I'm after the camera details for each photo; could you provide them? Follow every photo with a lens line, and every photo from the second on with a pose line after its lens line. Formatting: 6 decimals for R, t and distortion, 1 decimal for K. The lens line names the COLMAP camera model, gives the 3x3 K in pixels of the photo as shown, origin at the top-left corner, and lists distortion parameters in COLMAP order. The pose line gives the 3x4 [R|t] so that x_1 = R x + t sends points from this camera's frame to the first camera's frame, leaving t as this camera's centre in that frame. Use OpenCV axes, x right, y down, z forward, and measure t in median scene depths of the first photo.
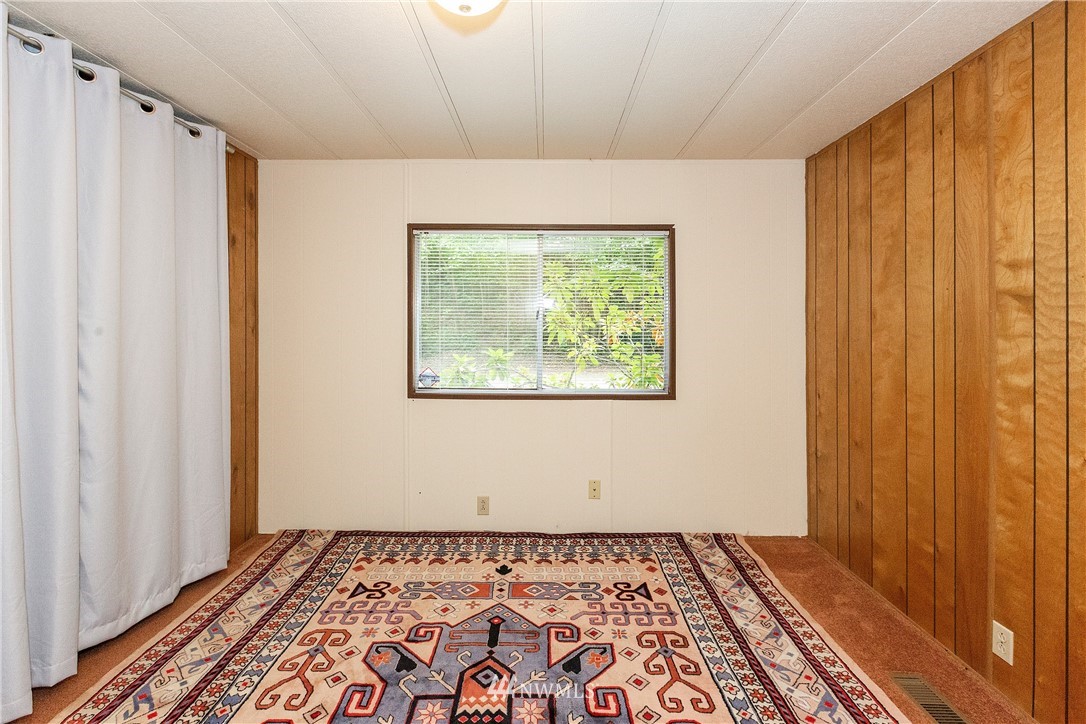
lens RADIAL K [[495.4, 0, 547.4], [0, 495.4, 323.4], [0, 0, 1]] dist [-0.001533, -0.000452]
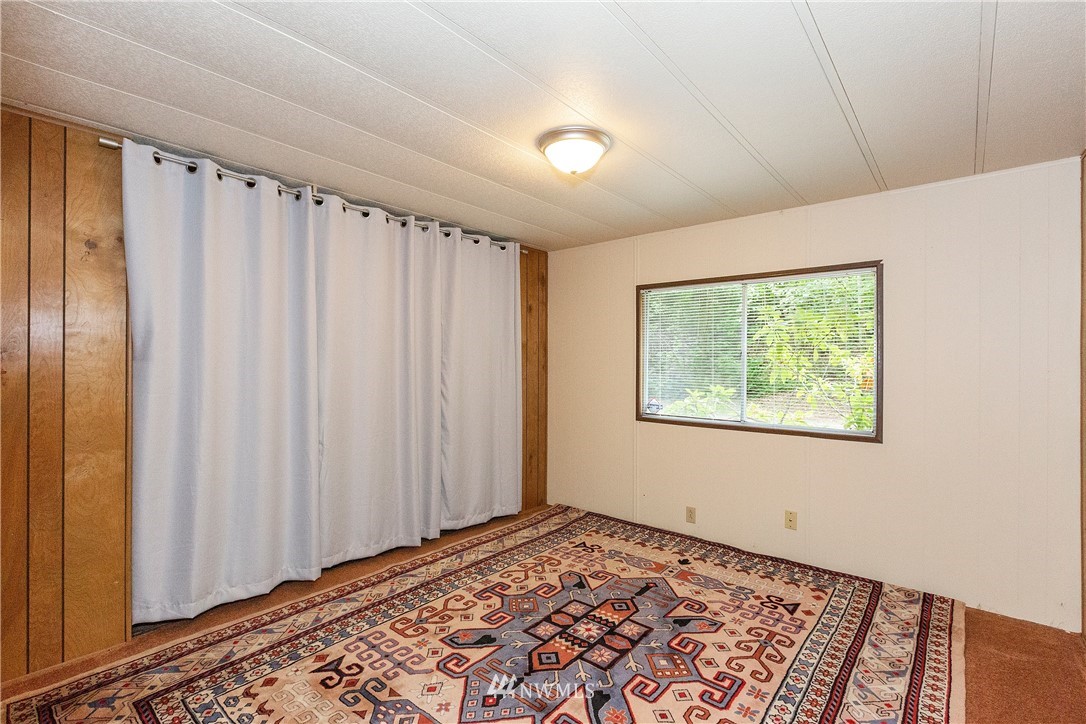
lens RADIAL K [[495.4, 0, 544.7], [0, 495.4, 363.8], [0, 0, 1]] dist [-0.001533, -0.000452]
pose [[0.766658, 0.003231, -0.642048, 0.465645], [-0.003726, 0.999993, 0.000584, 0.003069], [0.642045, 0.001944, 0.766664, -0.185973]]
